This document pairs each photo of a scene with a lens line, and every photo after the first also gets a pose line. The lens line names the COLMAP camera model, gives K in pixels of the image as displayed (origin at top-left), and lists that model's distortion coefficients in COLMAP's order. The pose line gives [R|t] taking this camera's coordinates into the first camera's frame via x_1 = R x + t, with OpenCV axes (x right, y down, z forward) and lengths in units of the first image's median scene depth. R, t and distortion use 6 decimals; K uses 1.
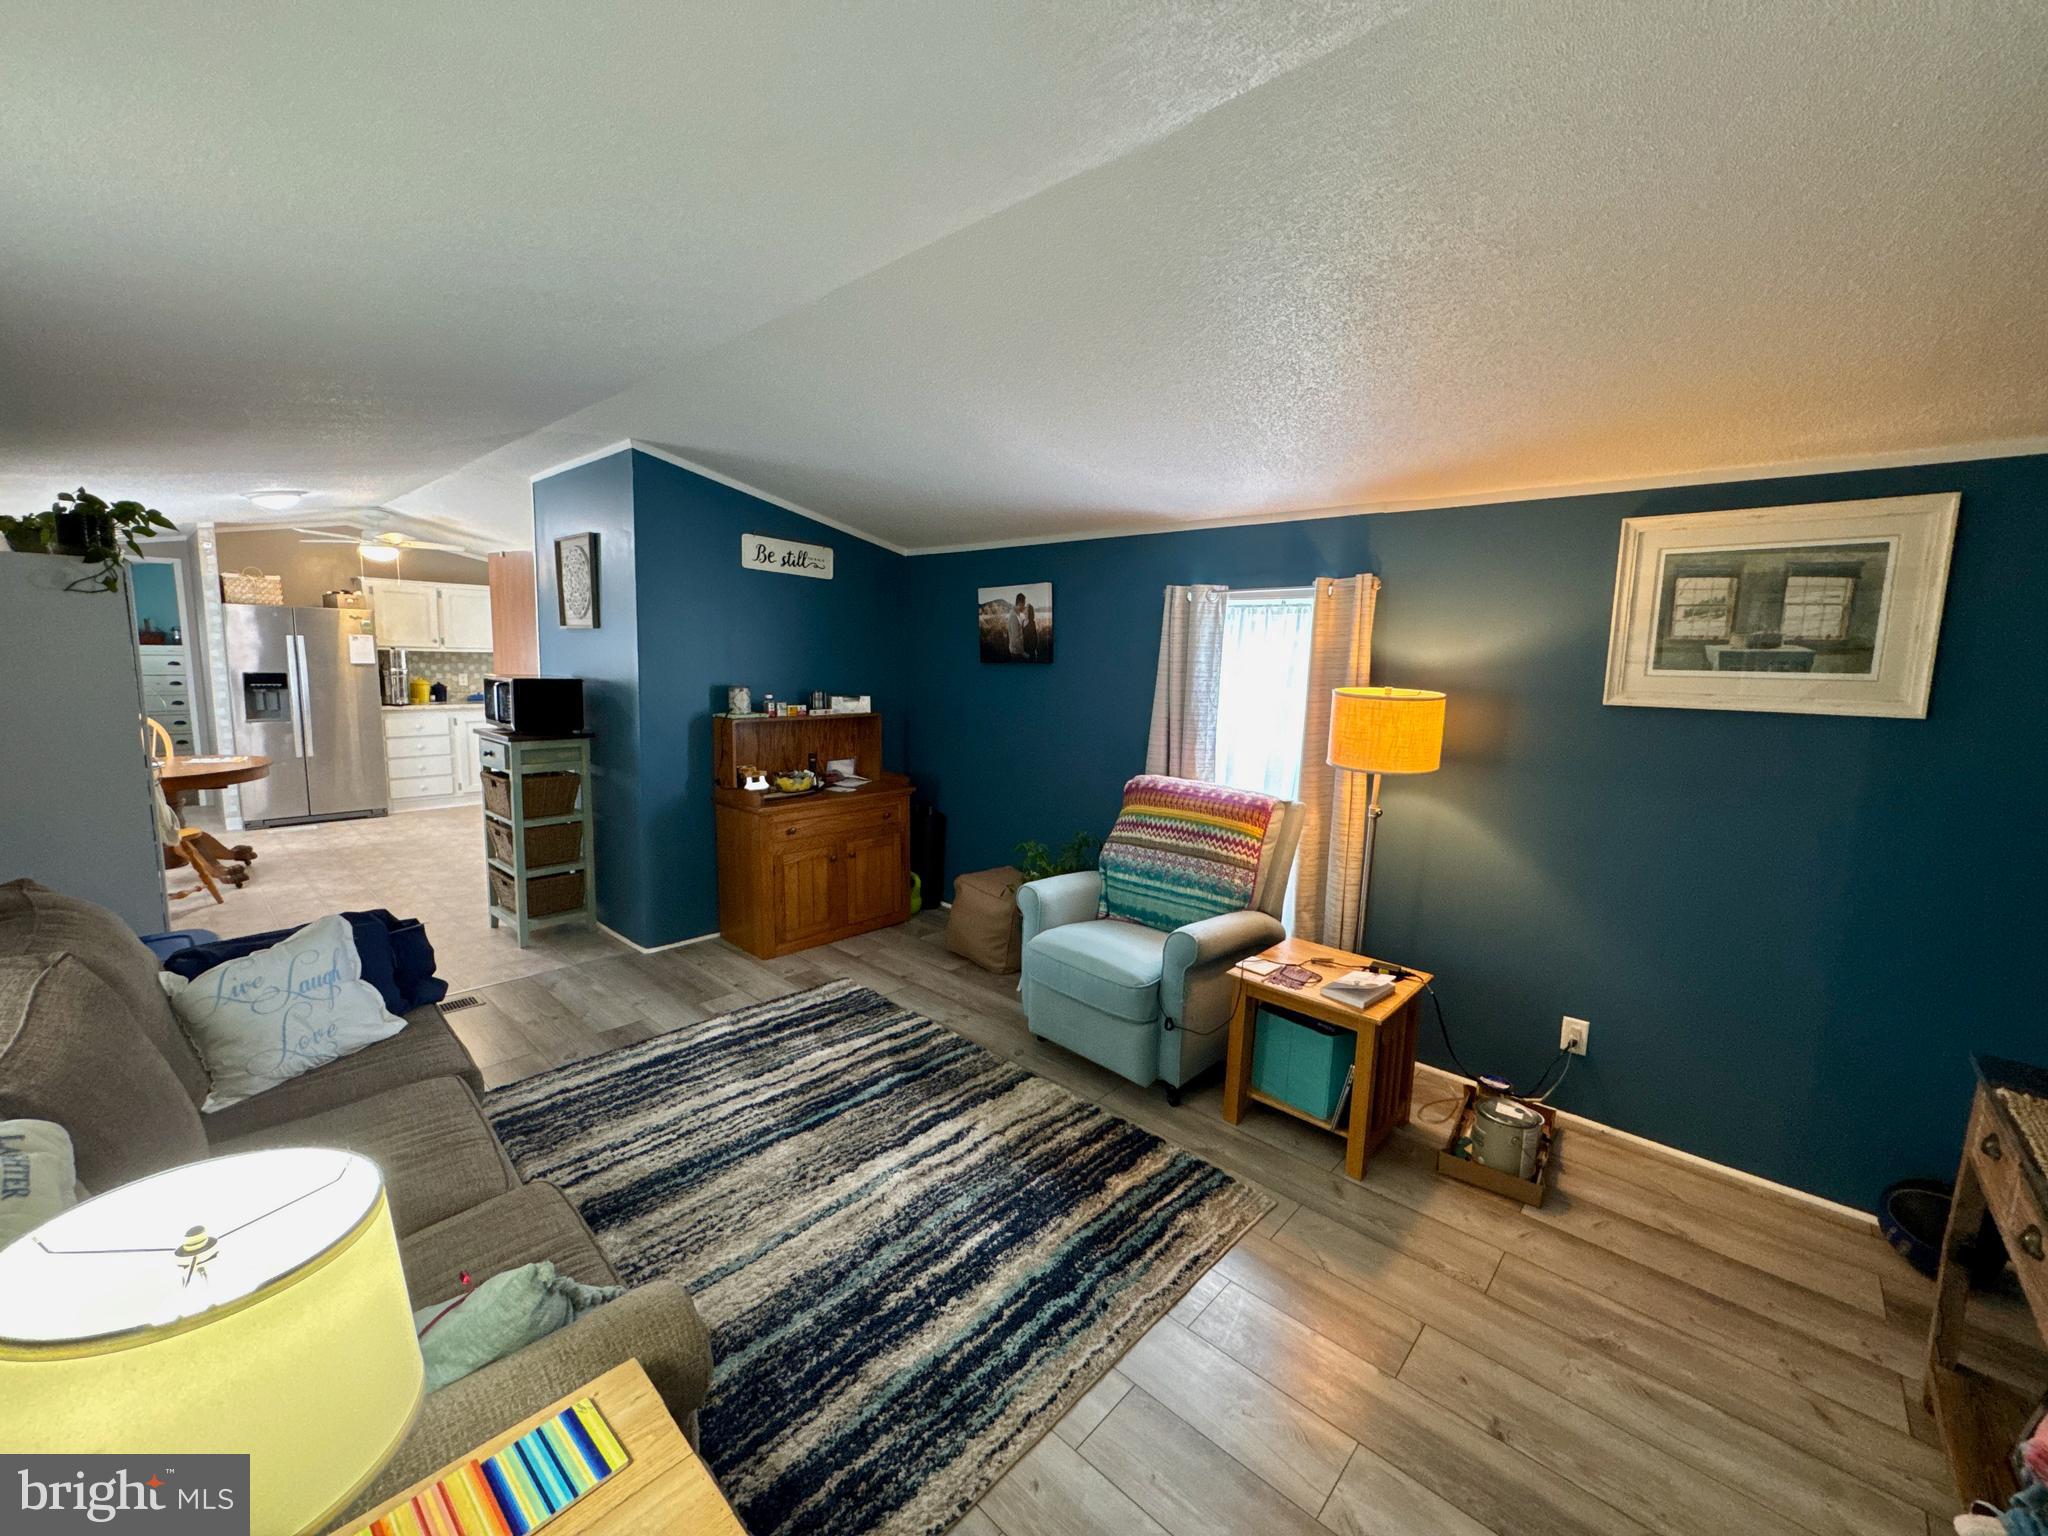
lens RADIAL K [[814.3, 0, 1022.6], [0, 814.3, 763.1], [0, 0, 1]] dist [-0.004284, 0.000833]
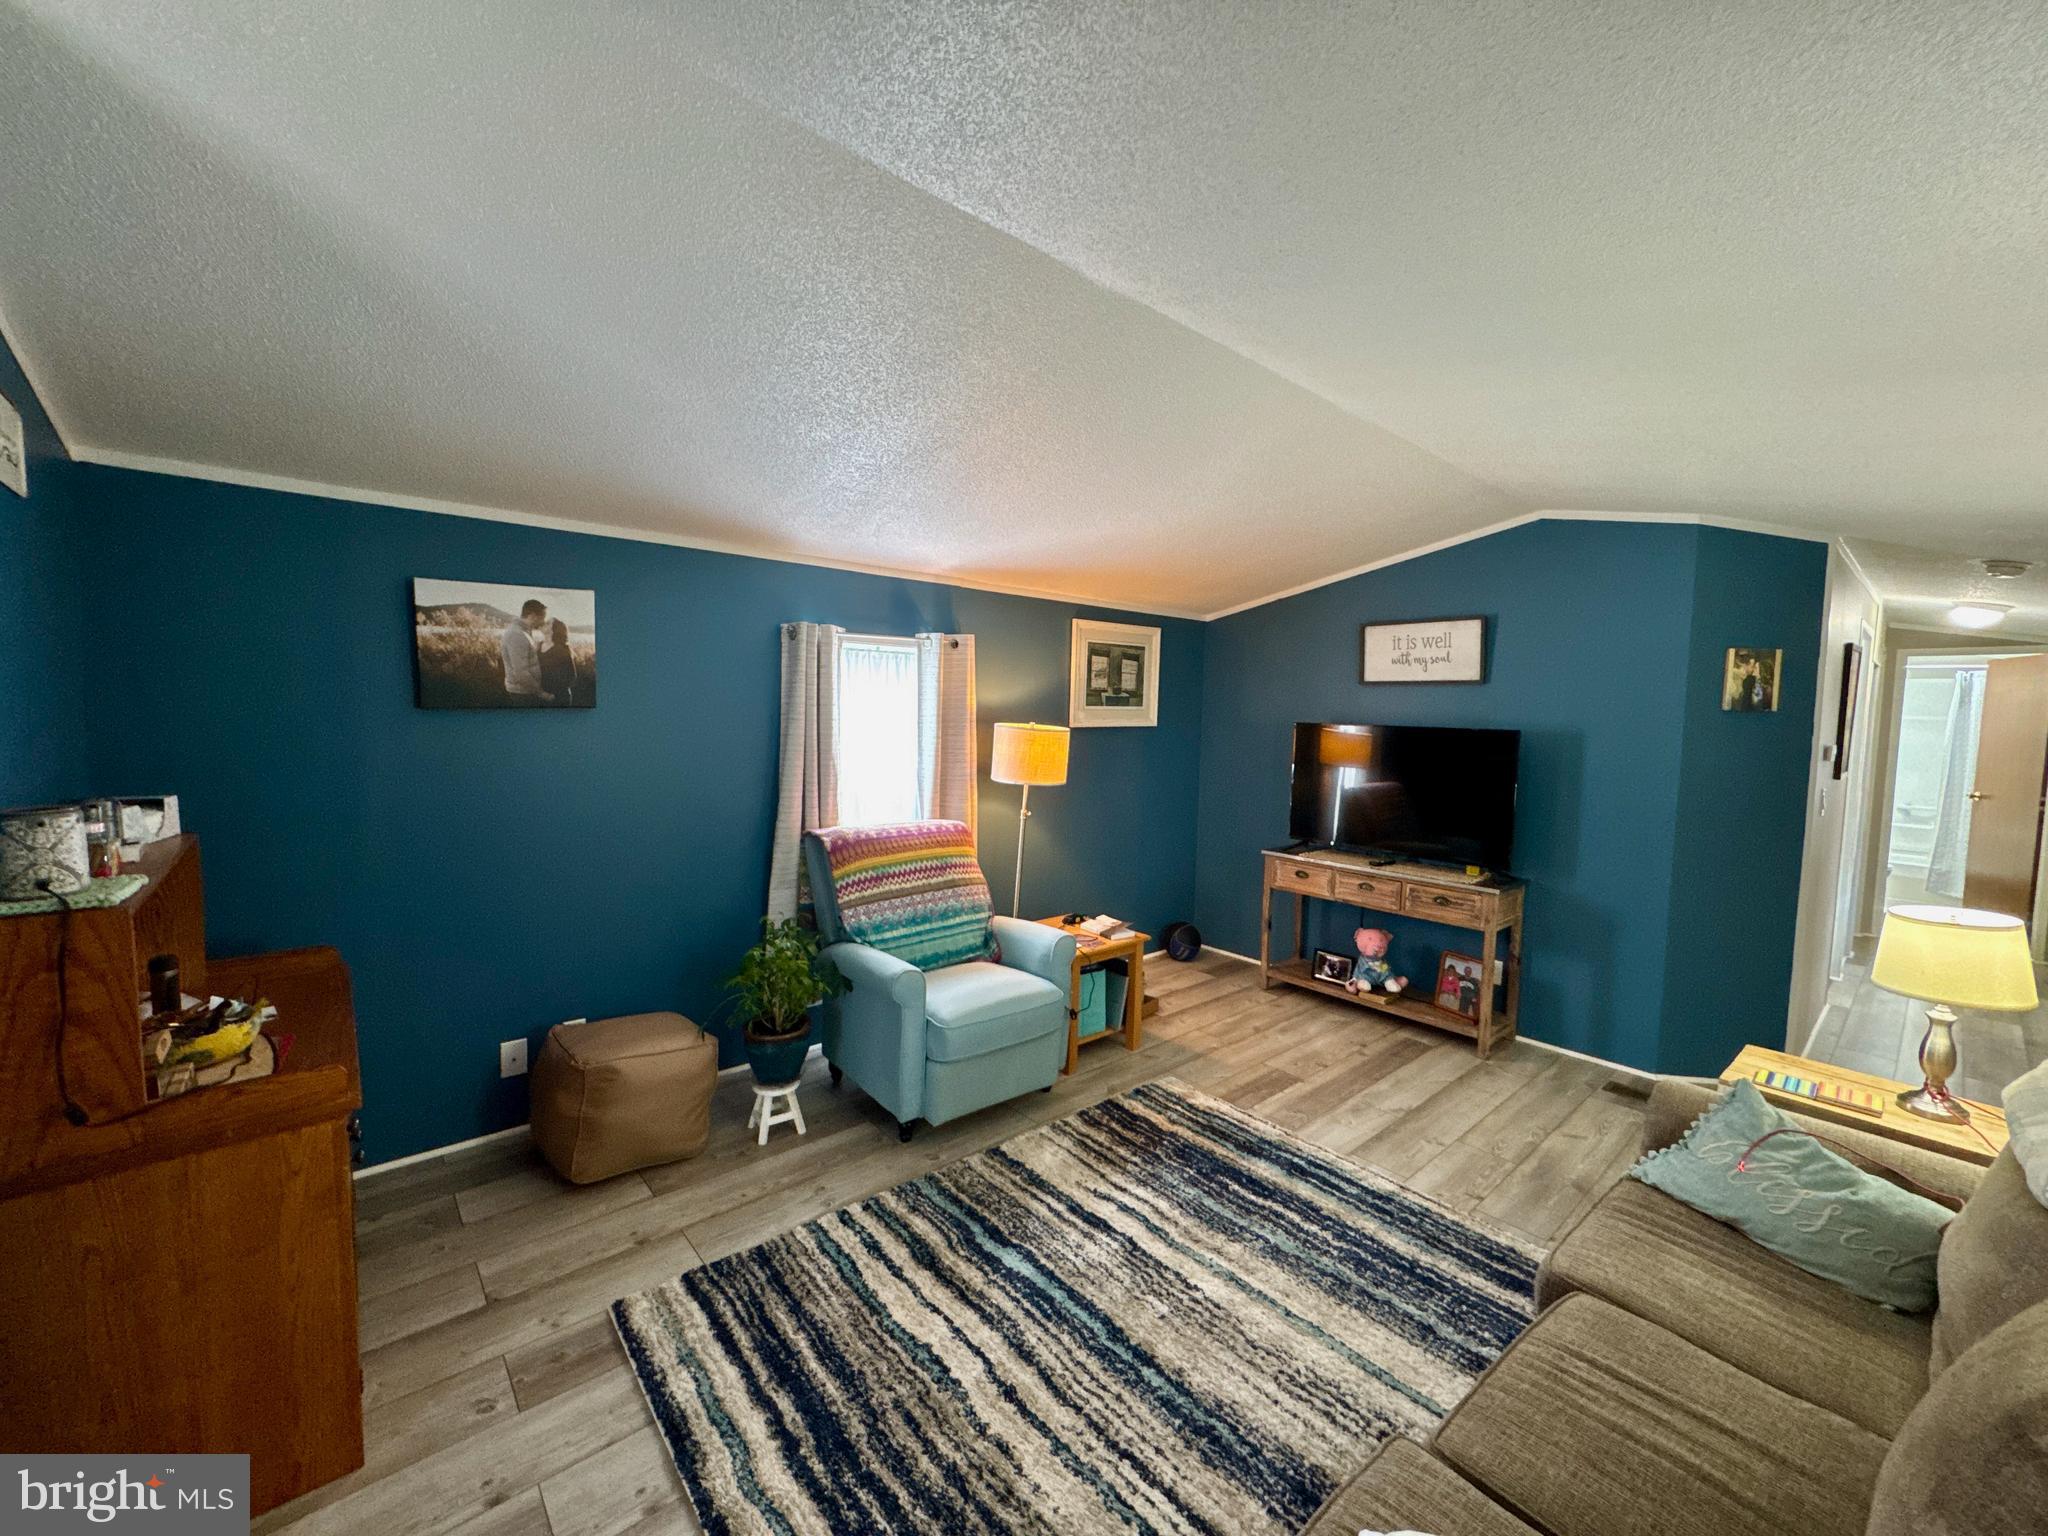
lens RADIAL K [[814.3, 0, 1028.8], [0, 814.3, 761.8], [0, 0, 1]] dist [-0.004284, 0.000833]
pose [[0.110133, -0.096463, 0.989225, -0.770576], [0.108920, 0.990456, 0.084456, -0.120939], [-0.987931, 0.098444, 0.119589, 0.707532]]
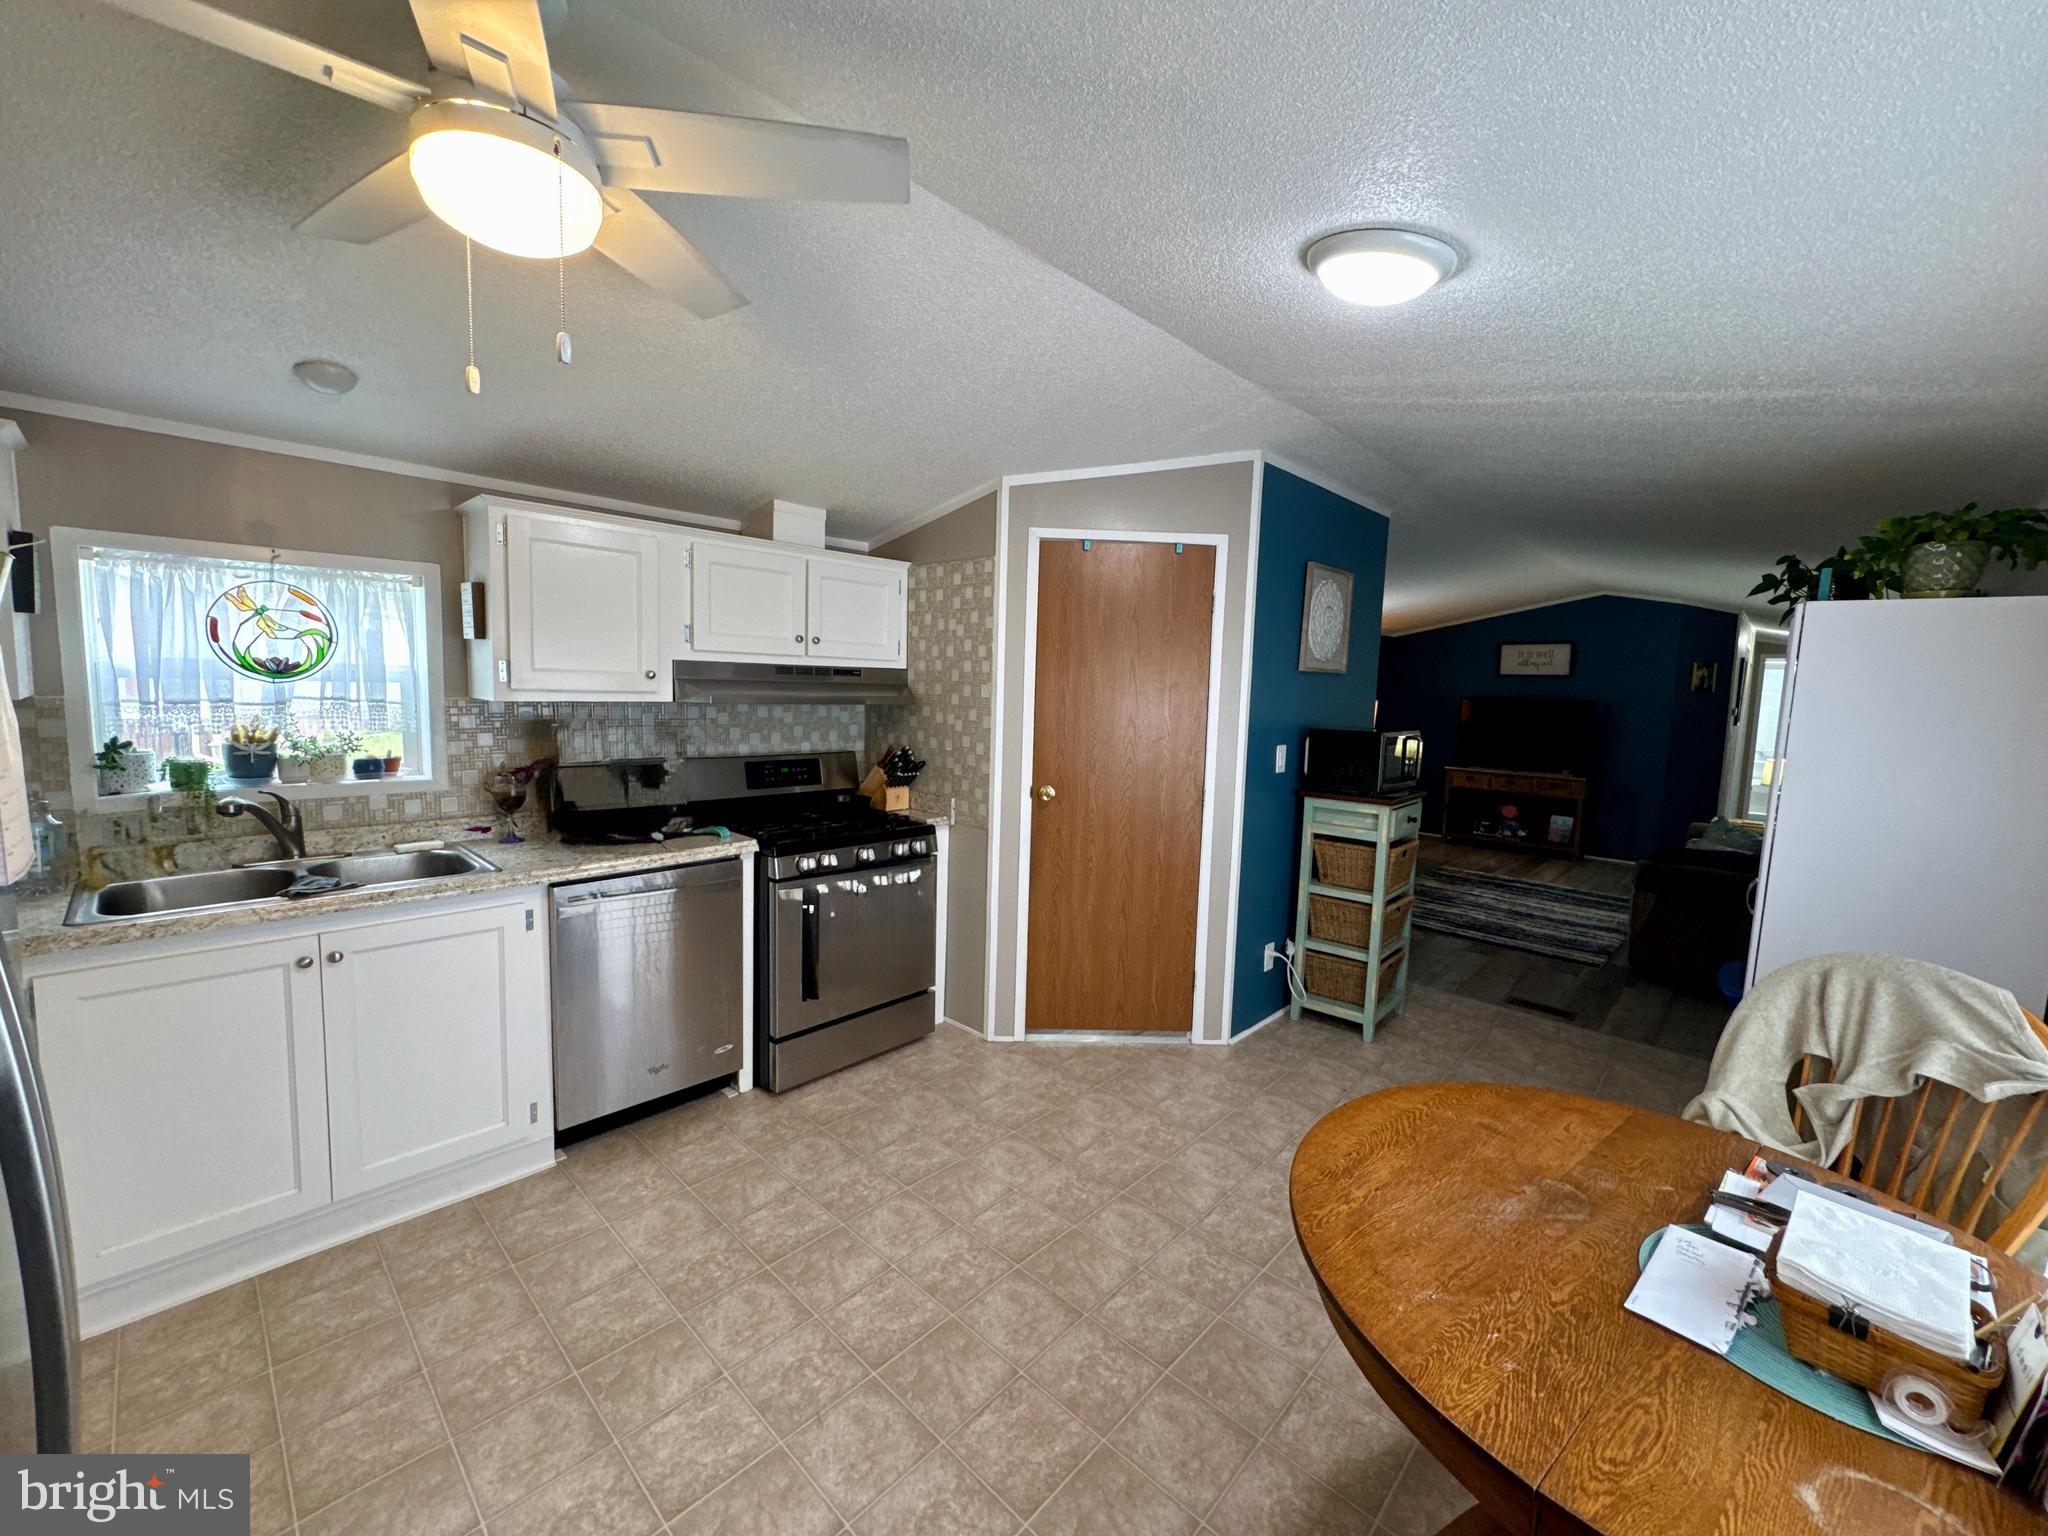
lens RADIAL K [[814.3, 0, 1027.9], [0, 814.3, 763.2], [0, 0, 1]] dist [-0.004284, 0.000833]
pose [[0.012525, -0.132524, 0.991101, -1.873480], [0.102852, 0.986092, 0.130554, -0.282536], [-0.994618, 0.100301, 0.025982, 1.700437]]
